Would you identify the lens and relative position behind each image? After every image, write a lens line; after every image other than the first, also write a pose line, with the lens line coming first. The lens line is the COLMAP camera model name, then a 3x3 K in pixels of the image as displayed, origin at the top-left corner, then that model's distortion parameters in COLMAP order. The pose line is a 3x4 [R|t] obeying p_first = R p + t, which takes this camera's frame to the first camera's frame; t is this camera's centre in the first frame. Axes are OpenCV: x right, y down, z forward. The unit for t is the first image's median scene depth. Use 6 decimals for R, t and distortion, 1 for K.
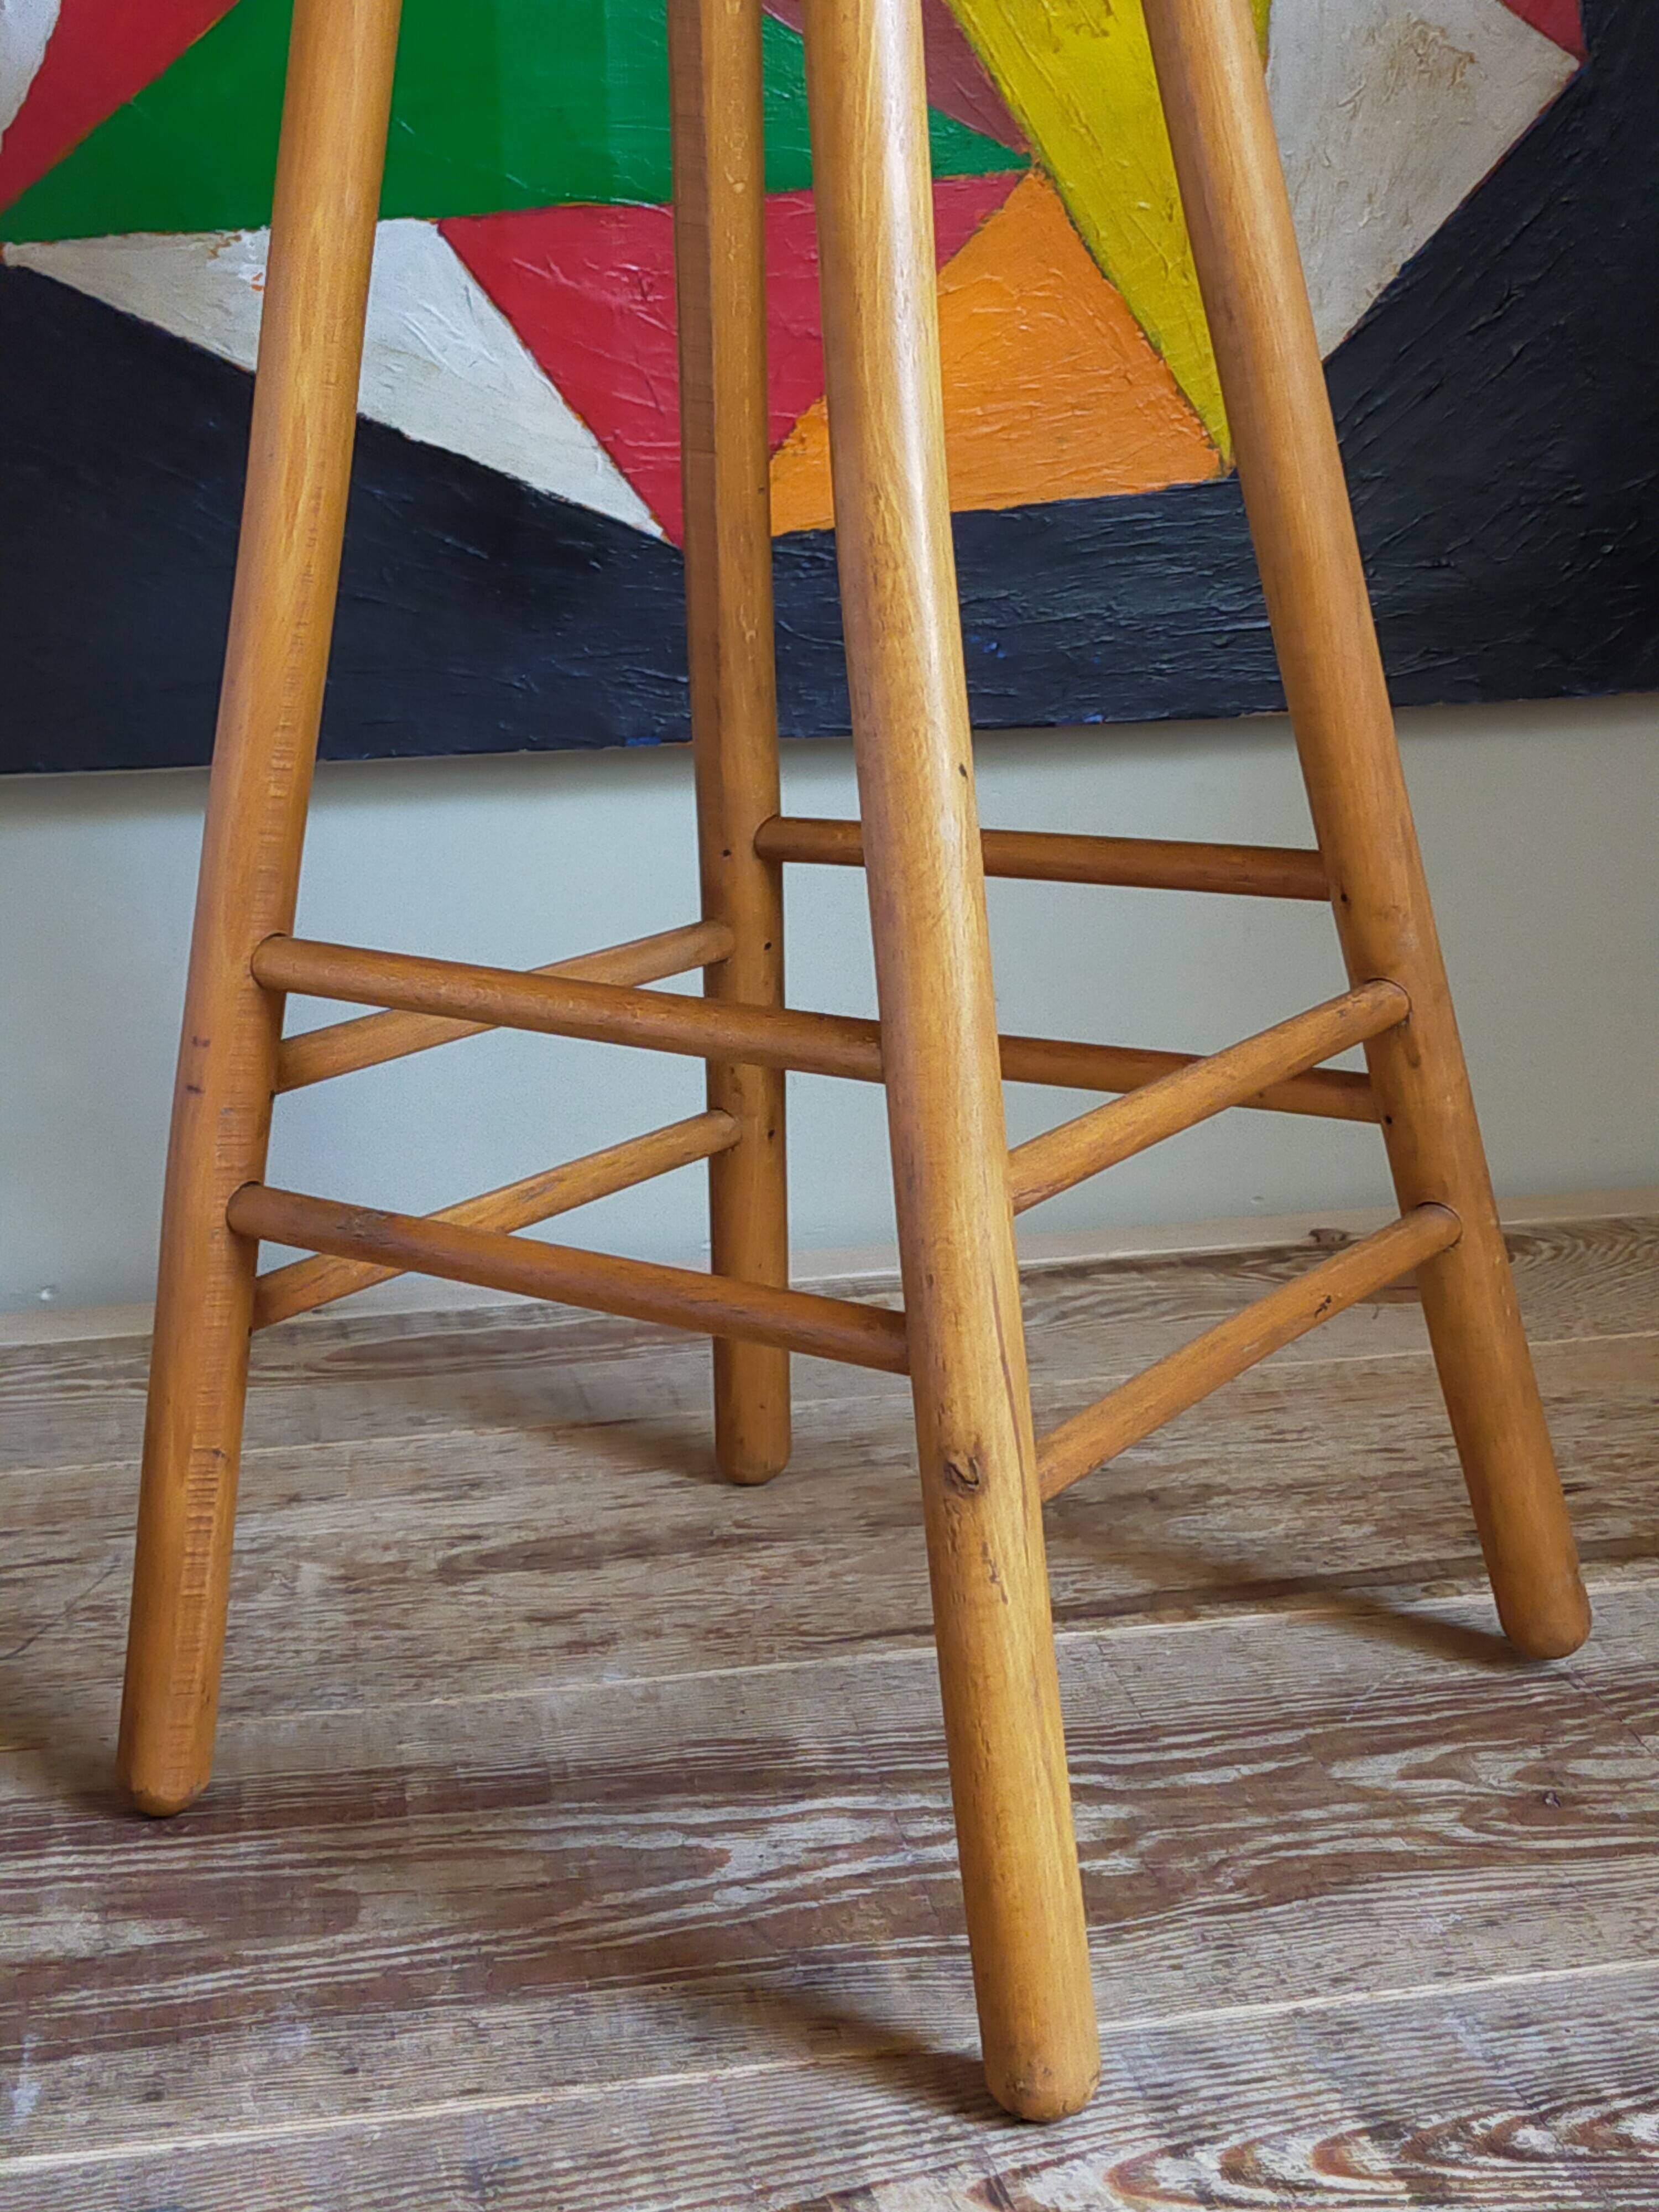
lens RADIAL K [[3345.9, 0, 830.6], [0, 3345.9, 1104.3], [0, 0, 1]] dist [0.094285, 0.000000]
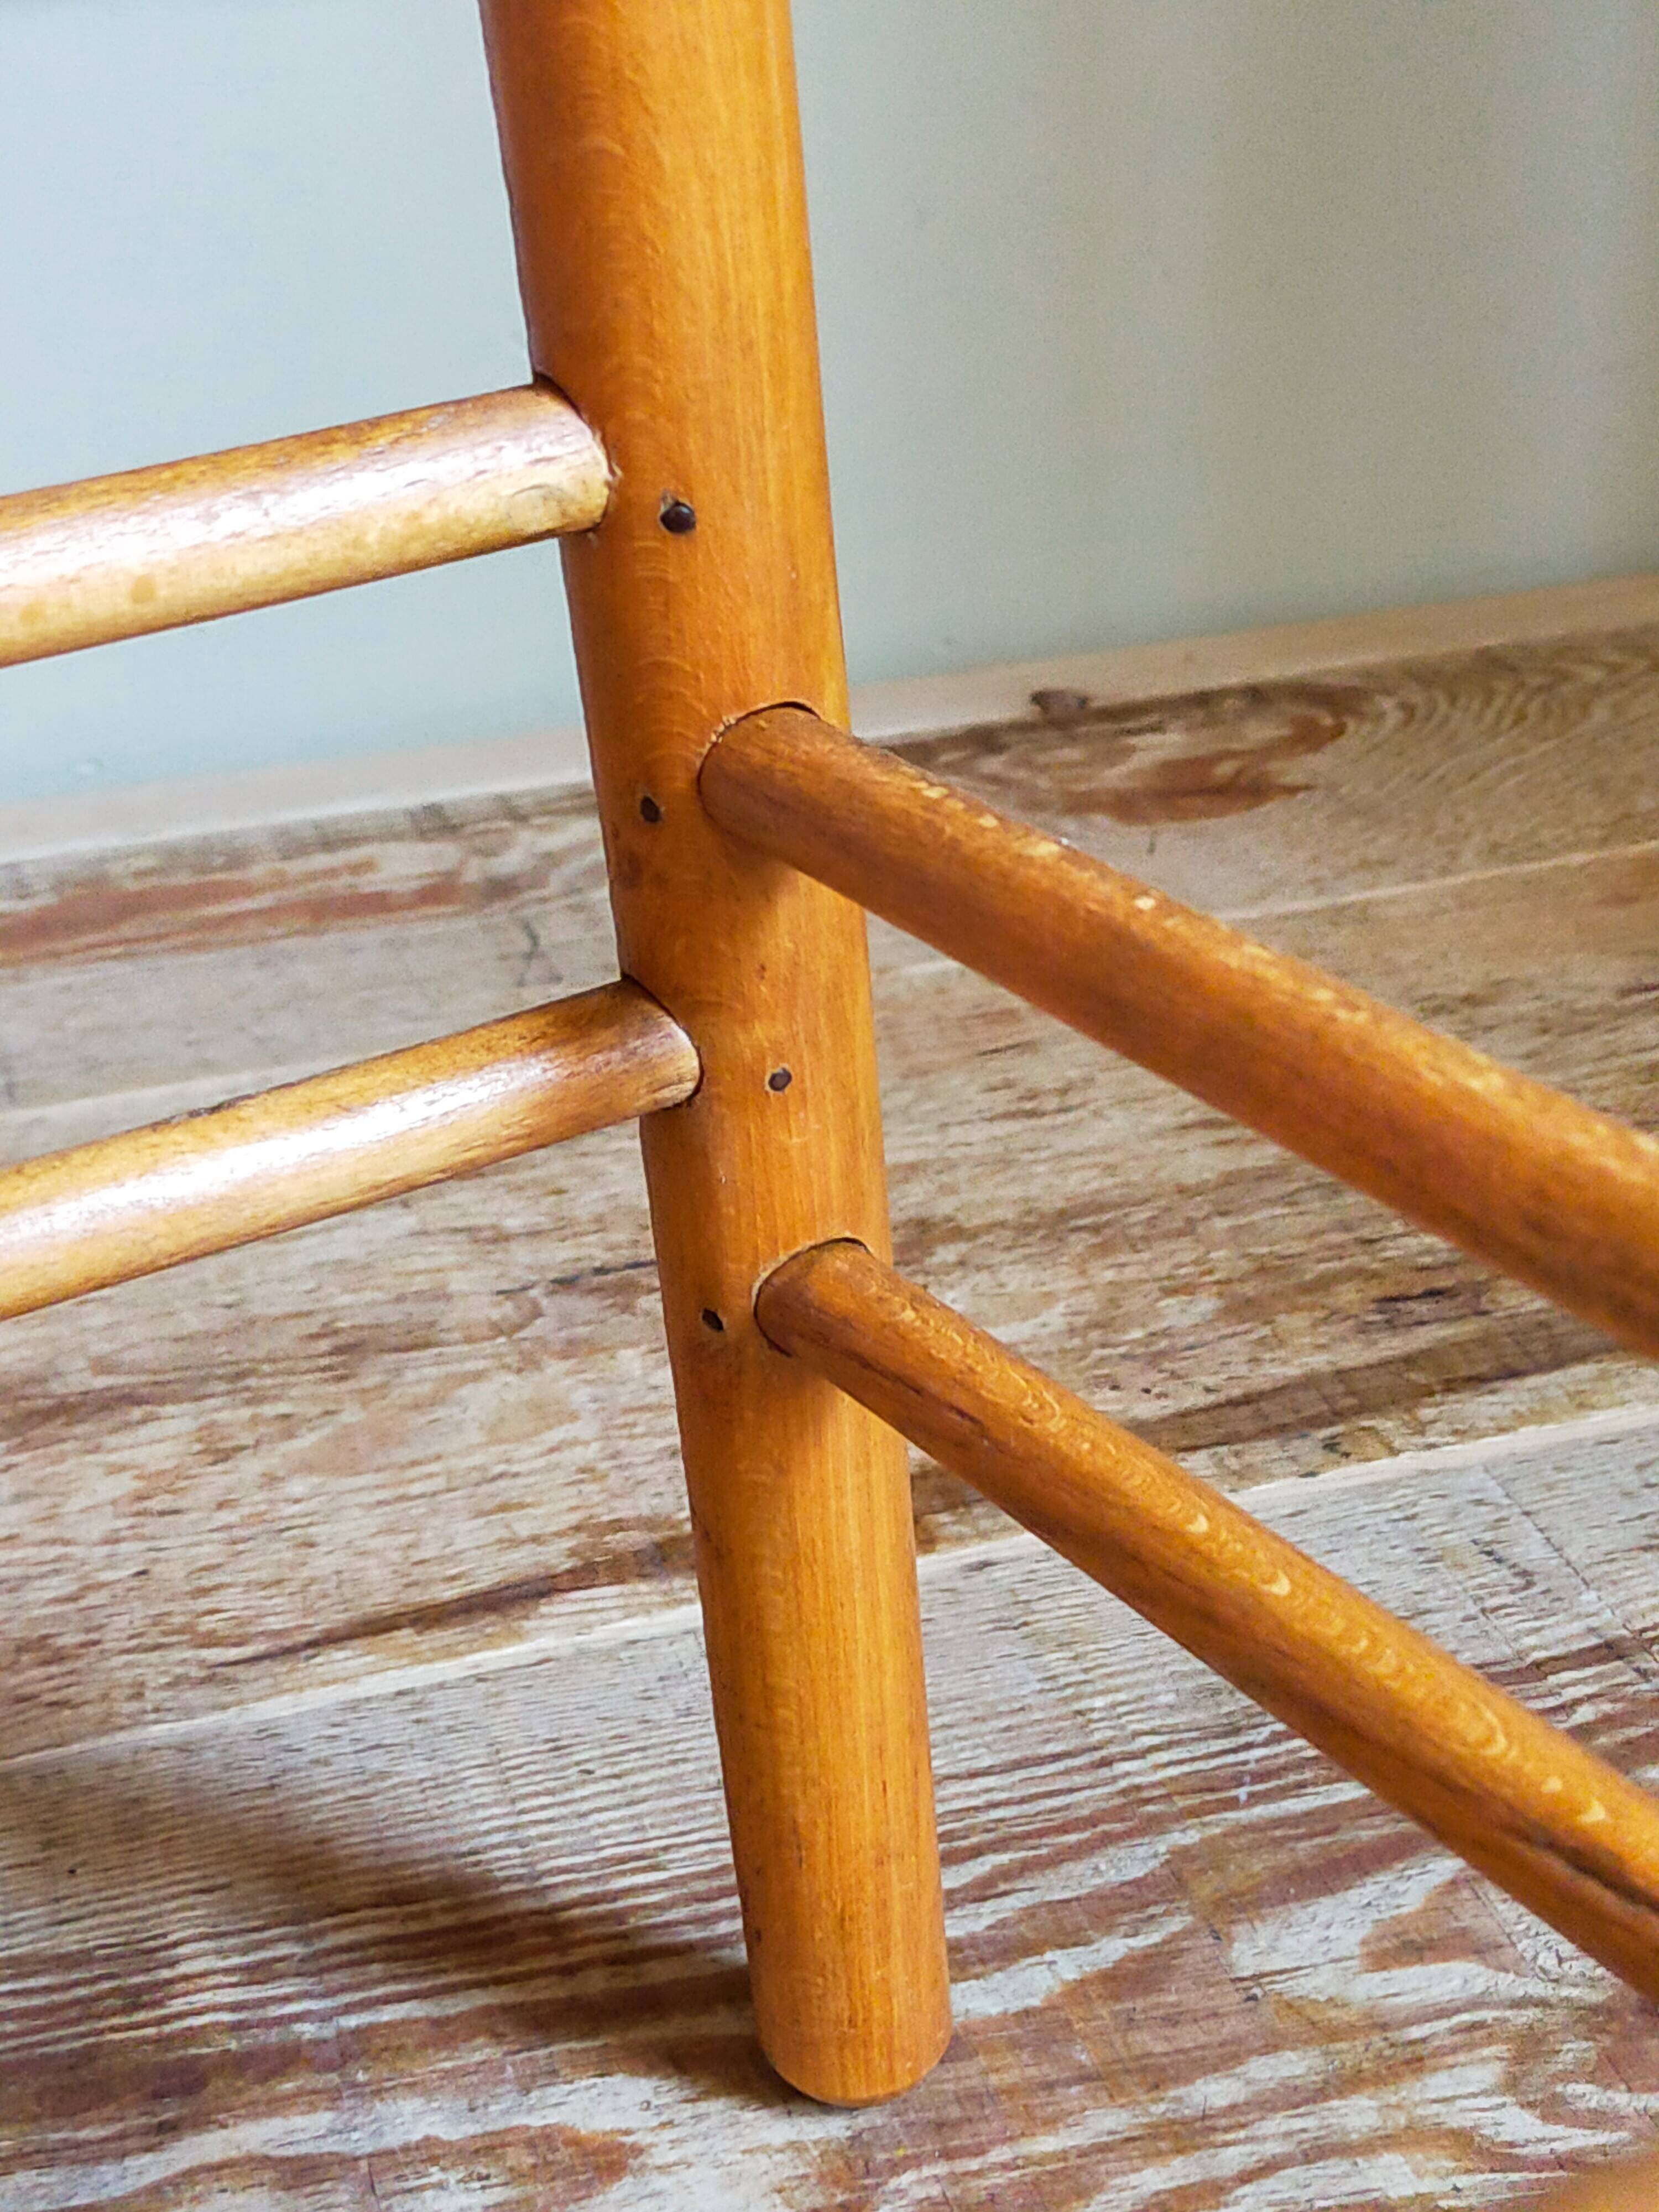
lens RADIAL K [[3345.9, 0, 850.7], [0, 3345.9, 1123.2], [0, 0, 1]] dist [0.094285, 0.000000]
pose [[0.990798, -0.065783, 0.118283, 0.034365], [0.038397, 0.974650, 0.220415, -0.033936], [-0.129784, -0.213846, 0.968208, 0.470760]]
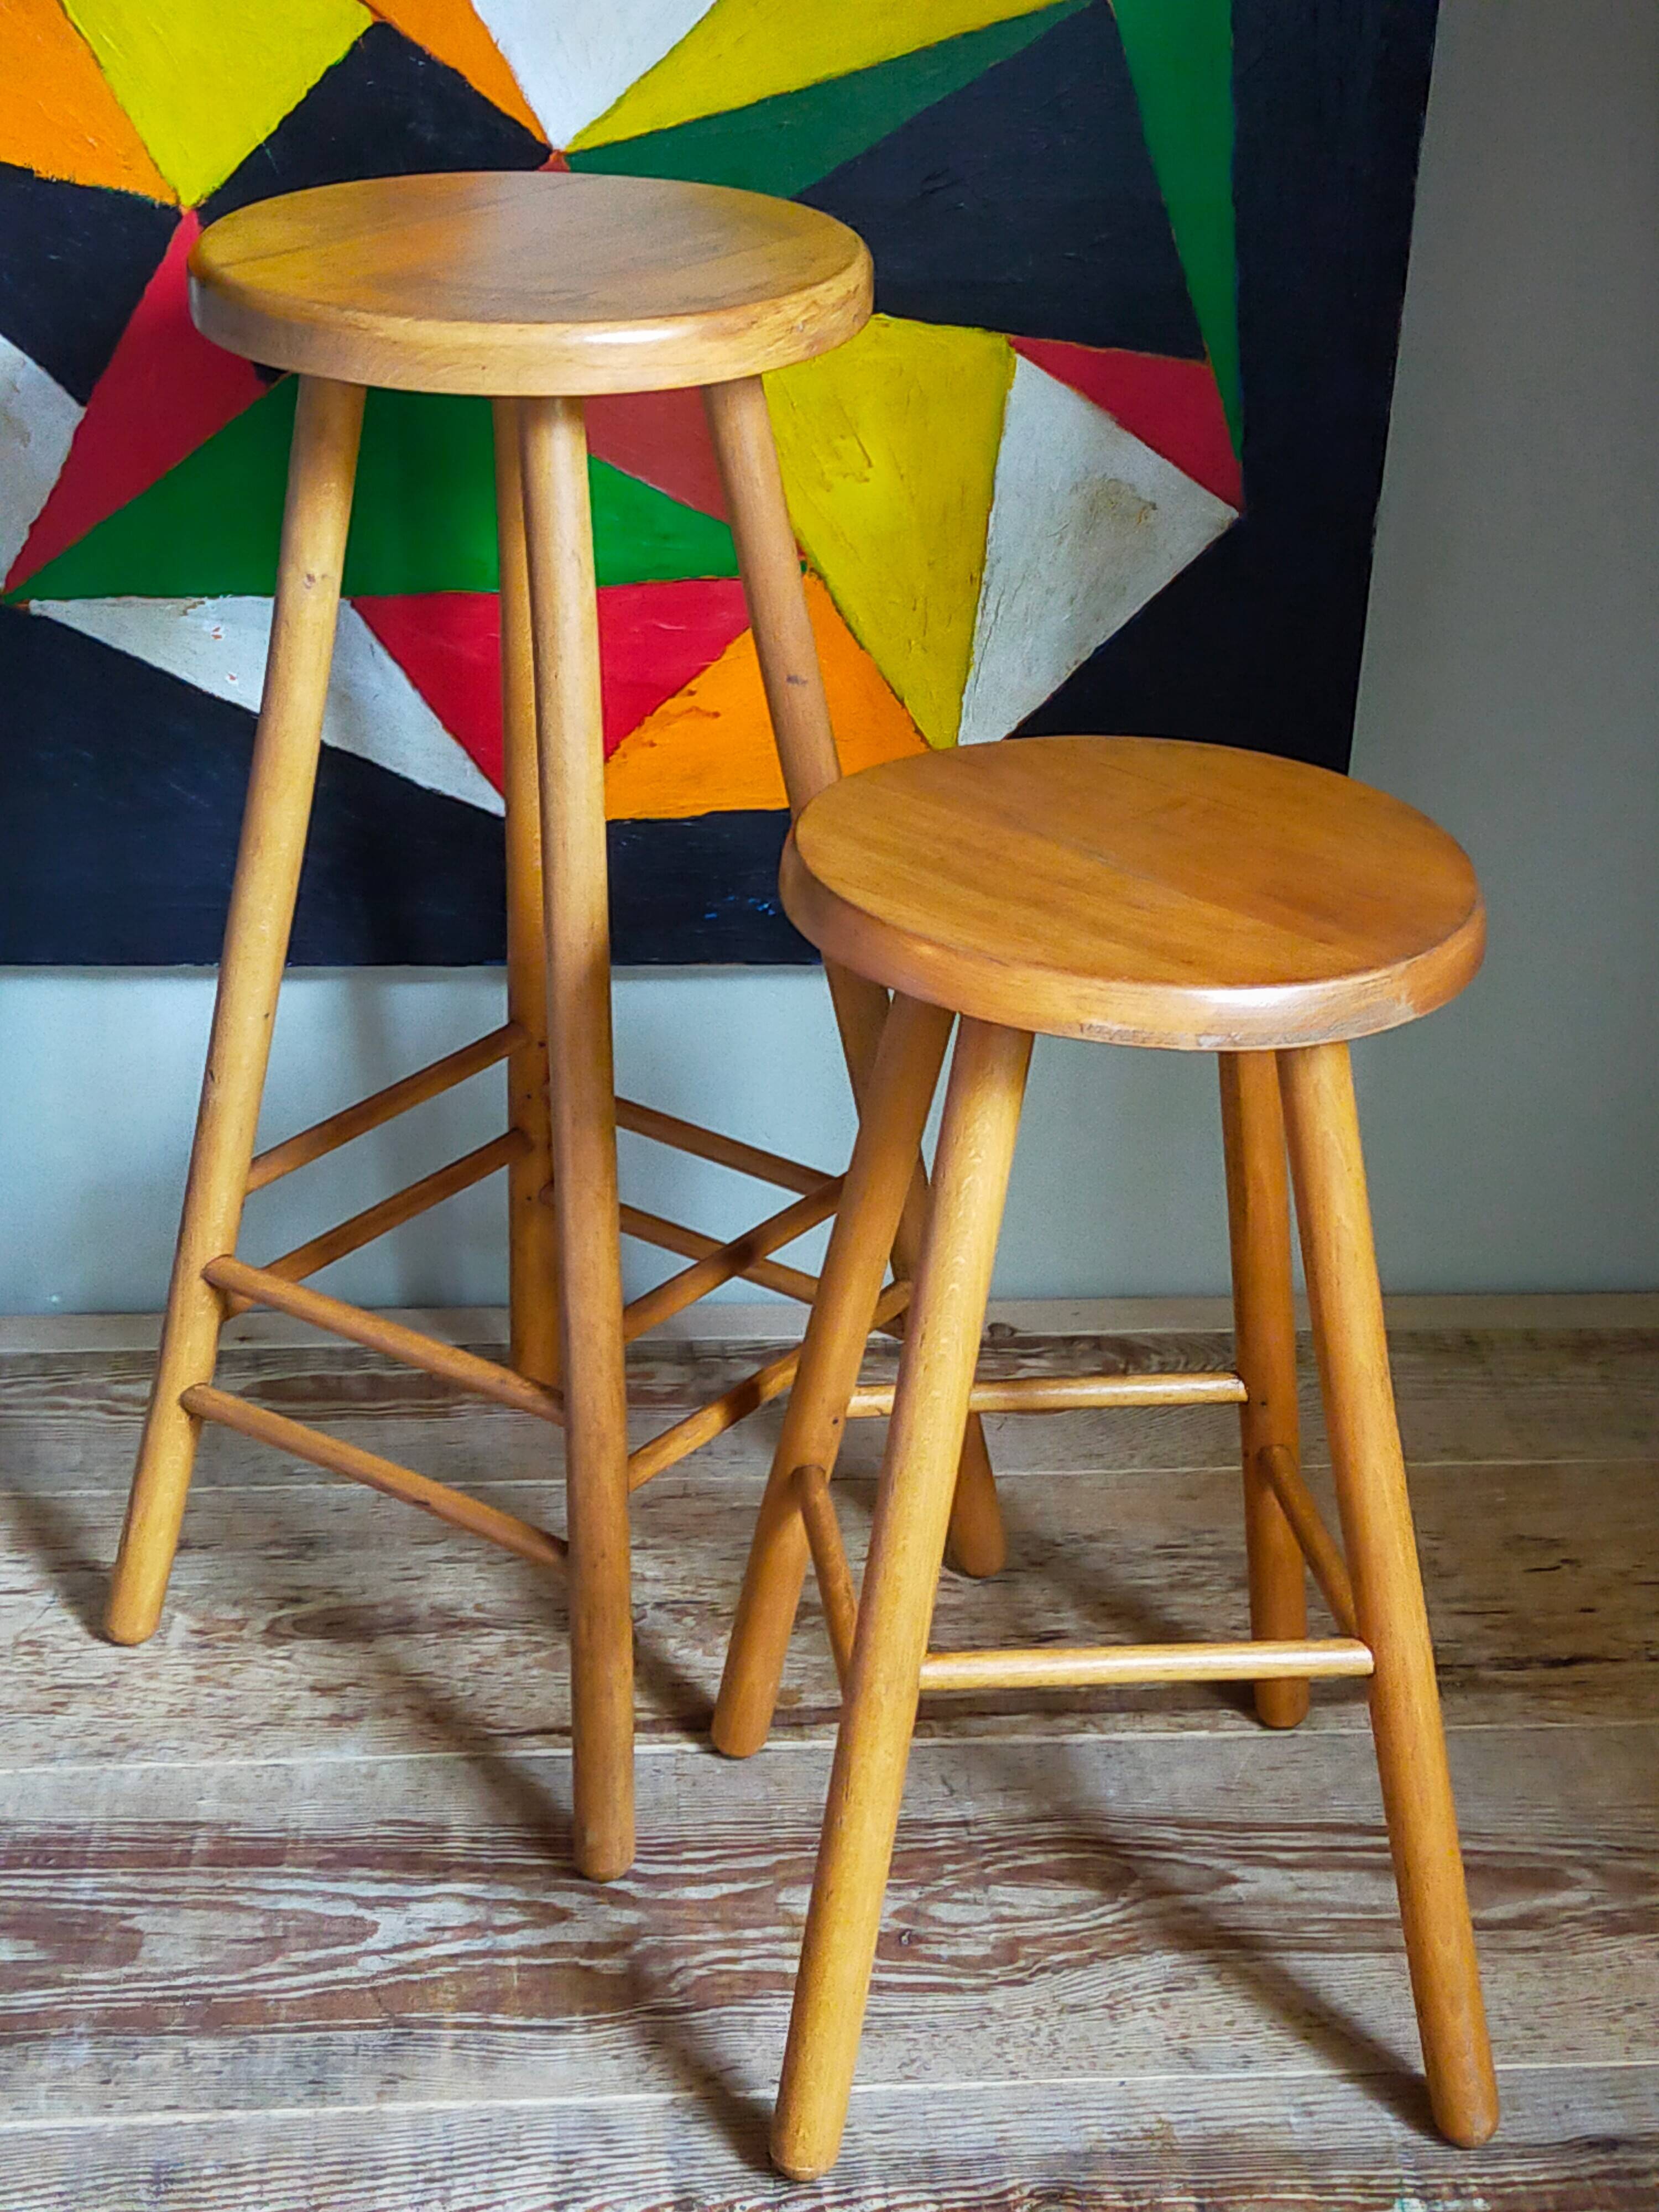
lens RADIAL K [[3345.9, 0, 818.5], [0, 3345.9, 1118.4], [0, 0, 1]] dist [0.094285, 0.000000]
pose [[0.993501, 0.090942, -0.068456, 0.209143], [-0.074861, 0.975067, 0.208900, -0.415236], [0.085747, -0.202418, 0.975538, -0.382721]]
